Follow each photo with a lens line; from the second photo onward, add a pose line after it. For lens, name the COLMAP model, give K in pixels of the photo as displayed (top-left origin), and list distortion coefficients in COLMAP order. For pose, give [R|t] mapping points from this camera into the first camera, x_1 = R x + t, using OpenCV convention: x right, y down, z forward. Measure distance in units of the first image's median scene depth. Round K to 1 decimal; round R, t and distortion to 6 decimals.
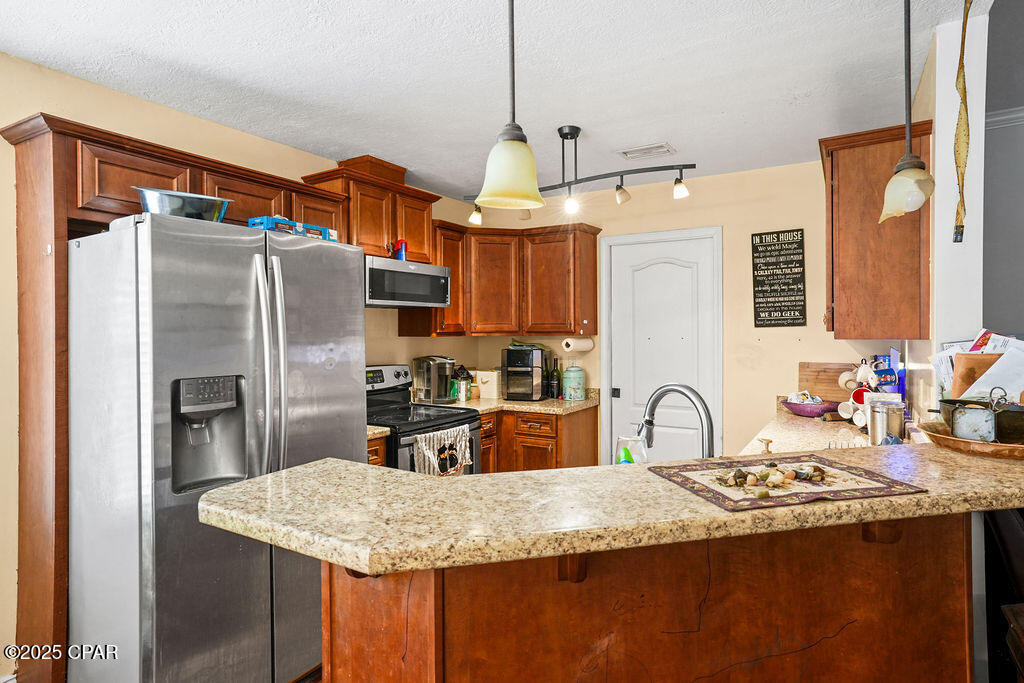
lens RADIAL K [[571.3, 0, 510.6], [0, 571.3, 330.0], [0, 0, 1]] dist [-0.025726, 0.000285]
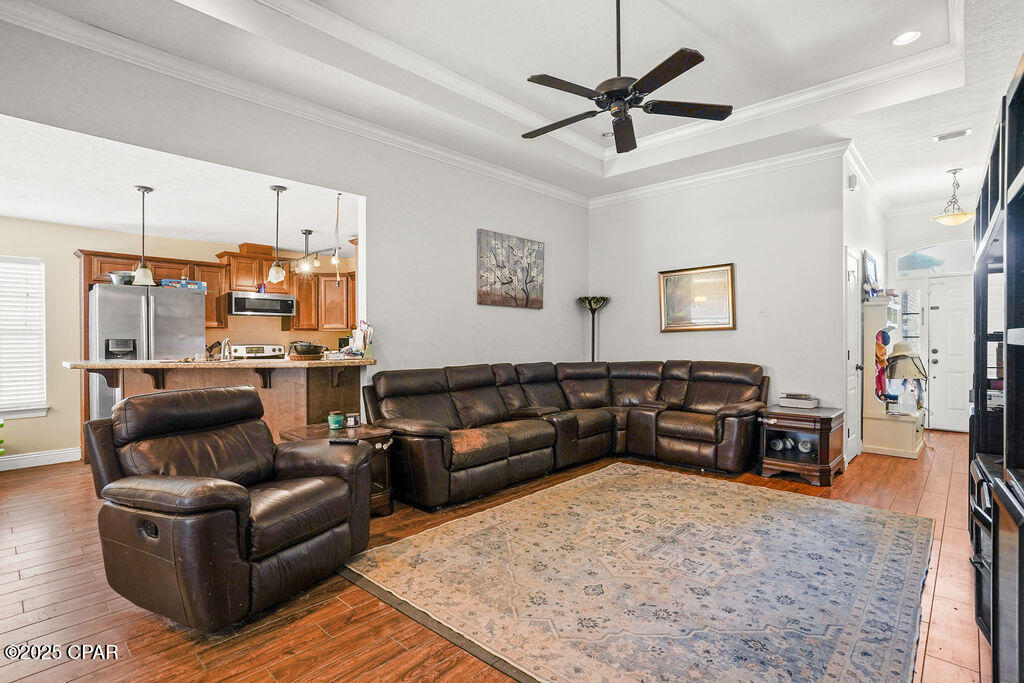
lens RADIAL K [[503.1, 0, 509.2], [0, 503.1, 339.8], [0, 0, 1]] dist [-0.063318, 0.034224]
pose [[0.976830, -0.001965, -0.214007, 0.965591], [0.001550, 0.999997, -0.002108, 0.047616], [0.214011, 0.001727, 0.976830, -0.508380]]
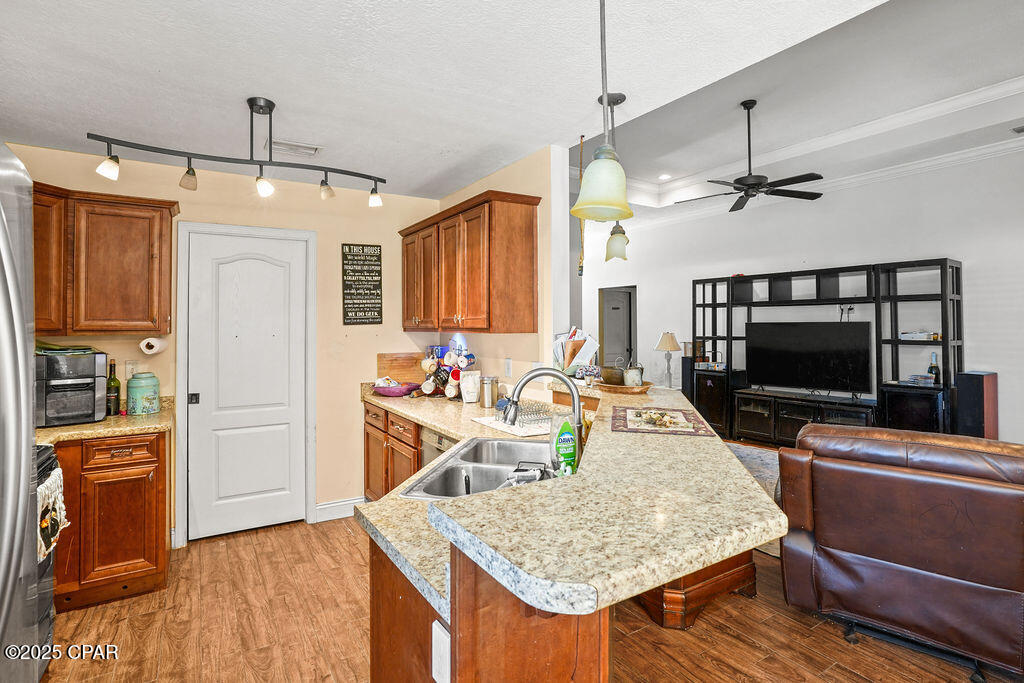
lens RADIAL K [[515.5, 0, 497.3], [0, 515.5, 322.2], [0, 0, 1]] dist [-0.060467, 0.039320]
pose [[0.455752, 0.007164, 0.890078, -0.364187], [0.002661, 0.999952, -0.009411, 0.000210], [-0.890103, 0.006658, 0.455711, 0.264066]]
